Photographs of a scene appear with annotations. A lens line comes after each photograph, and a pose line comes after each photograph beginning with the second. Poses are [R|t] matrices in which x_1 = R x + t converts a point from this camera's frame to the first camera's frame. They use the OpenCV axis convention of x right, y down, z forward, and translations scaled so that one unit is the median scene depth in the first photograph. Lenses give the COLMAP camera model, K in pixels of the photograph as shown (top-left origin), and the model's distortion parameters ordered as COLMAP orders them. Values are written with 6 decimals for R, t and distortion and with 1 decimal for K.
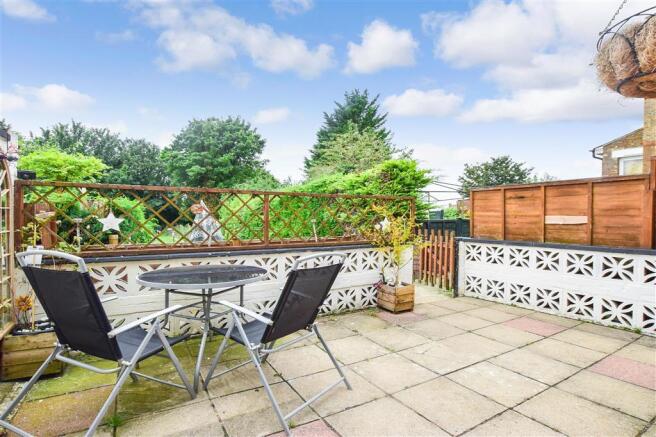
lens RADIAL K [[330.8, 0, 330.5], [0, 330.8, 219.8], [0, 0, 1]] dist [-0.024078, -0.000069]
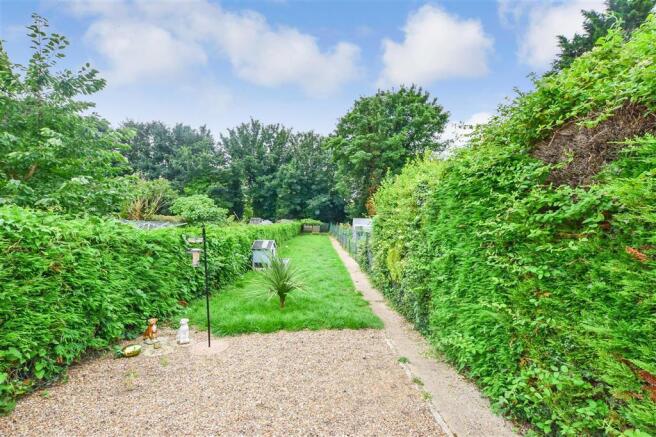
lens RADIAL K [[330.8, 0, 330.5], [0, 330.8, 219.8], [0, 0, 1]] dist [-0.024078, -0.000069]
pose [[0.872198, 0.021545, -0.488678, -0.064580], [-0.019973, 0.999765, 0.008430, 0.000227], [0.488745, 0.002408, 0.872423, 0.229308]]
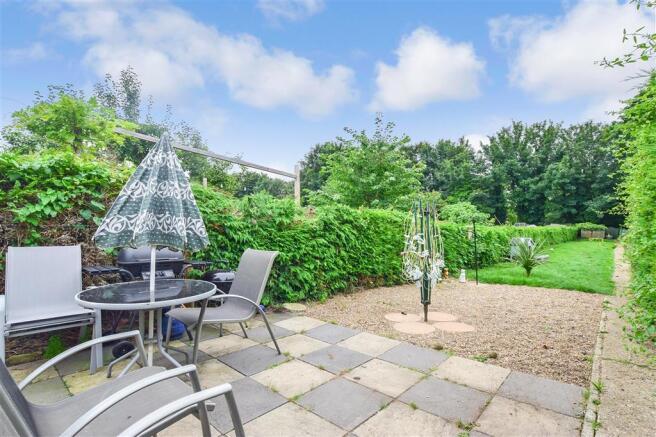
lens RADIAL K [[330.8, 0, 330.5], [0, 330.8, 219.8], [0, 0, 1]] dist [-0.024078, -0.000069]
pose [[0.302005, -0.003868, -0.953299, -0.001593], [-0.003053, 0.999983, -0.005025, 0.005031], [0.953302, 0.004427, 0.301988, 0.171451]]
